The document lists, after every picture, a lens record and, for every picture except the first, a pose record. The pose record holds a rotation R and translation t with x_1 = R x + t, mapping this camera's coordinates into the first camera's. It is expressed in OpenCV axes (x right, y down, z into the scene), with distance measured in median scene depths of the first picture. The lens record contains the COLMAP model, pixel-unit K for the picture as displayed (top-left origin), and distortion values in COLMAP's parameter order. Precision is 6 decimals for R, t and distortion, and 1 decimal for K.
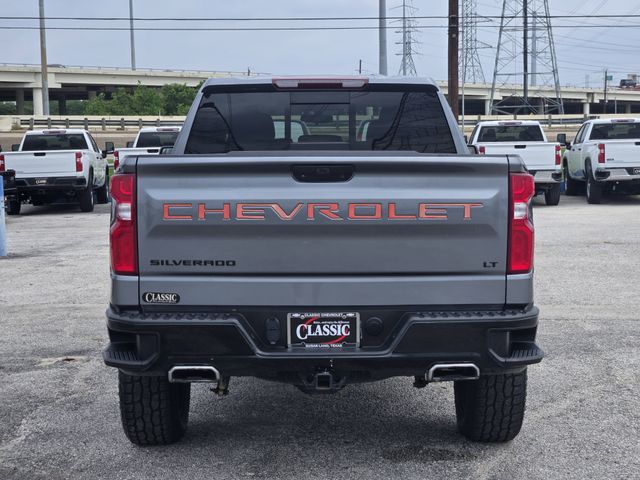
lens RADIAL K [[1276.9, 0, 336.5], [0, 1276.9, 203.0], [0, 0, 1]] dist [-0.894064, 10.049325]
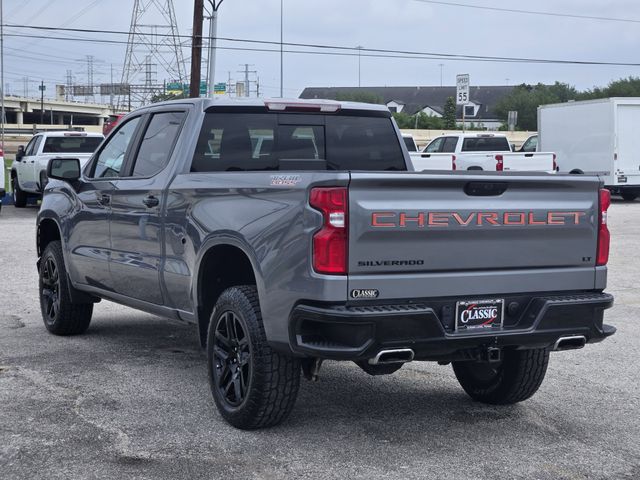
lens RADIAL K [[1276.9, 0, 336.5], [0, 1276.9, 203.0], [0, 0, 1]] dist [-0.894064, 10.049325]
pose [[0.893597, 0.002023, 0.448866, -0.692531], [0.001594, 0.999969, -0.007679, 0.000255], [-0.448868, 0.007578, 0.893566, -0.044044]]
